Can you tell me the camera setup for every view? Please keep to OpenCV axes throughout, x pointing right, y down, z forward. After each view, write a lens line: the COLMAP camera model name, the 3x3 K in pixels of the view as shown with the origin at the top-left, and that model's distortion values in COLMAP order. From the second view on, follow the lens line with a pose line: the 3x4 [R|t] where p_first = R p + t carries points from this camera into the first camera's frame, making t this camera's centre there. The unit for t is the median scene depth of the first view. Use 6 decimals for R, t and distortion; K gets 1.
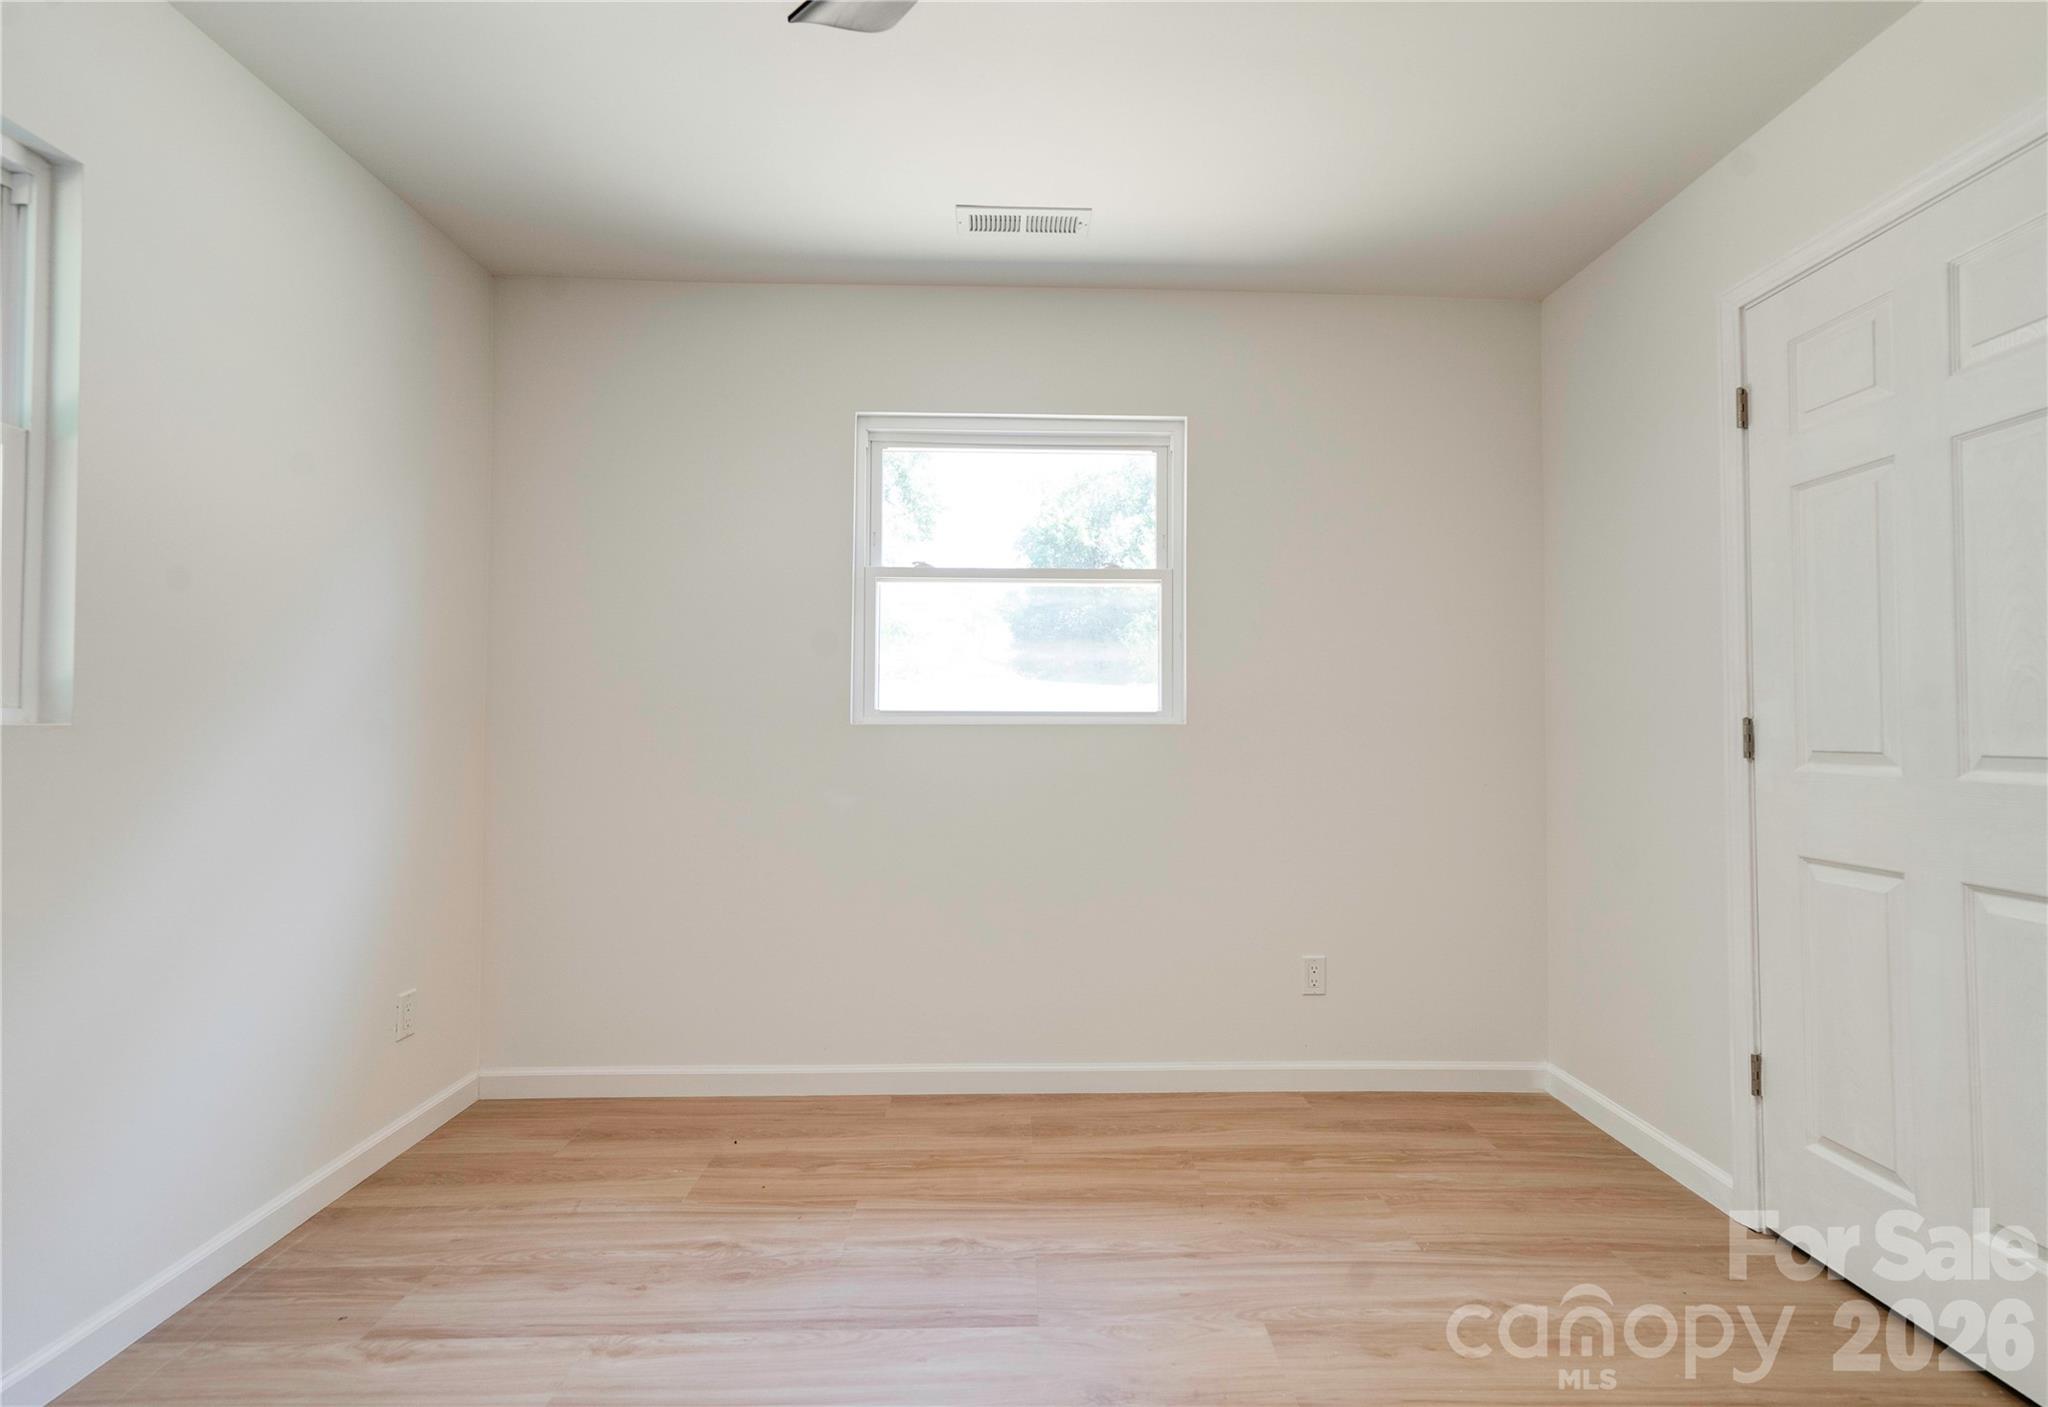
lens RADIAL K [[976.2, 0, 1056.7], [0, 976.2, 691.1], [0, 0, 1]] dist [0.013010, 0.001437]
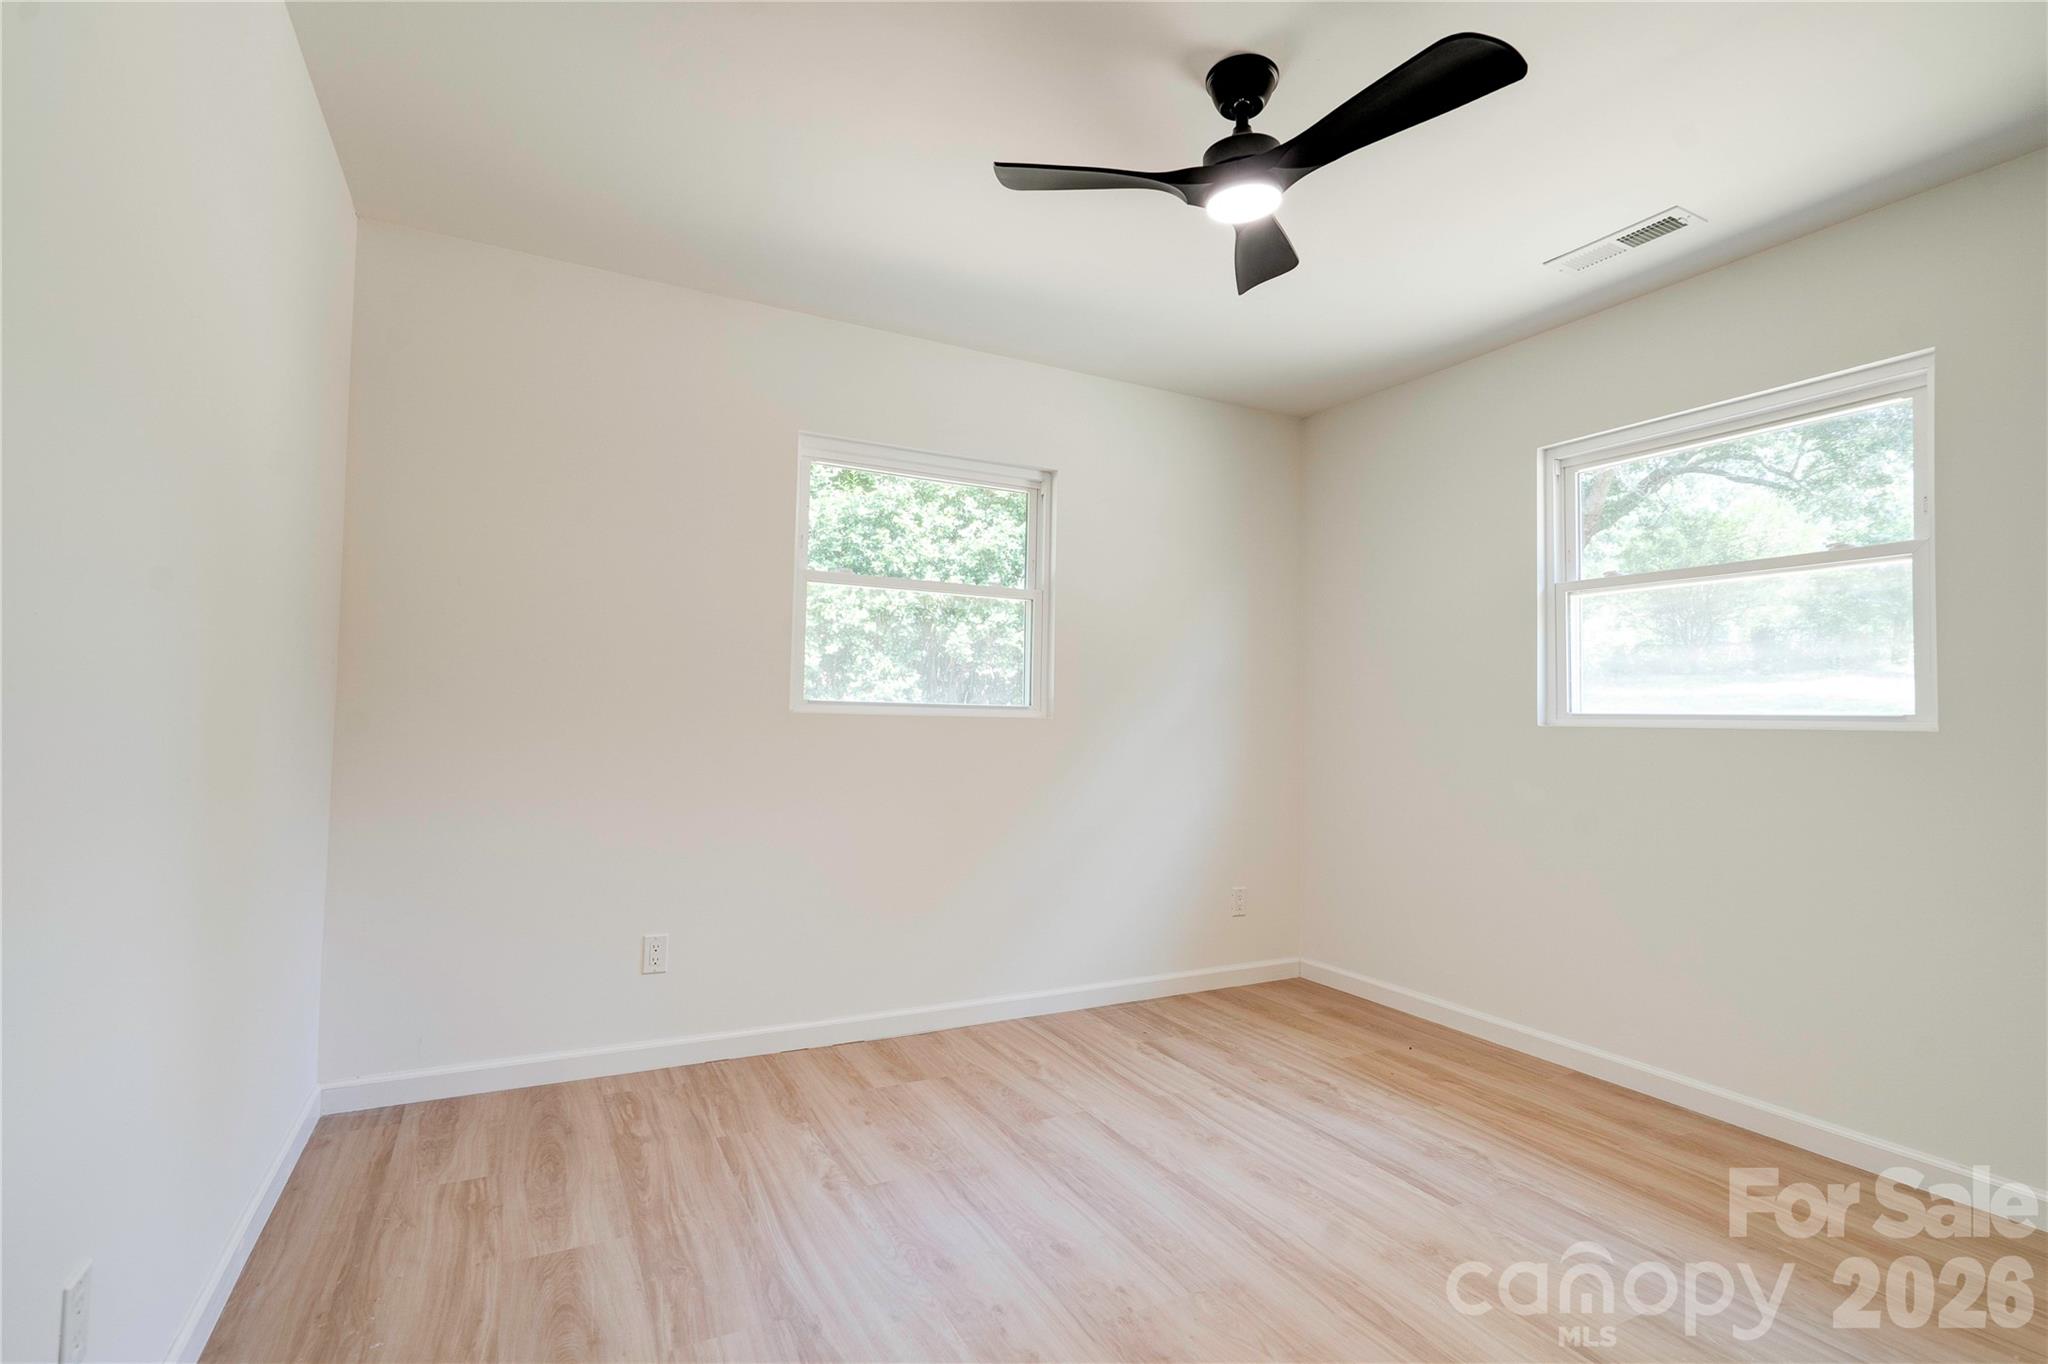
lens RADIAL K [[941.6, 0, 1010.6], [0, 941.6, 675.8], [0, 0, 1]] dist [0.000119, 0.011845]
pose [[0.440751, -0.038187, -0.896817, 0.668347], [0.013507, 0.999264, -0.035912, 0.008562], [0.897528, 0.003715, 0.440943, -0.026022]]
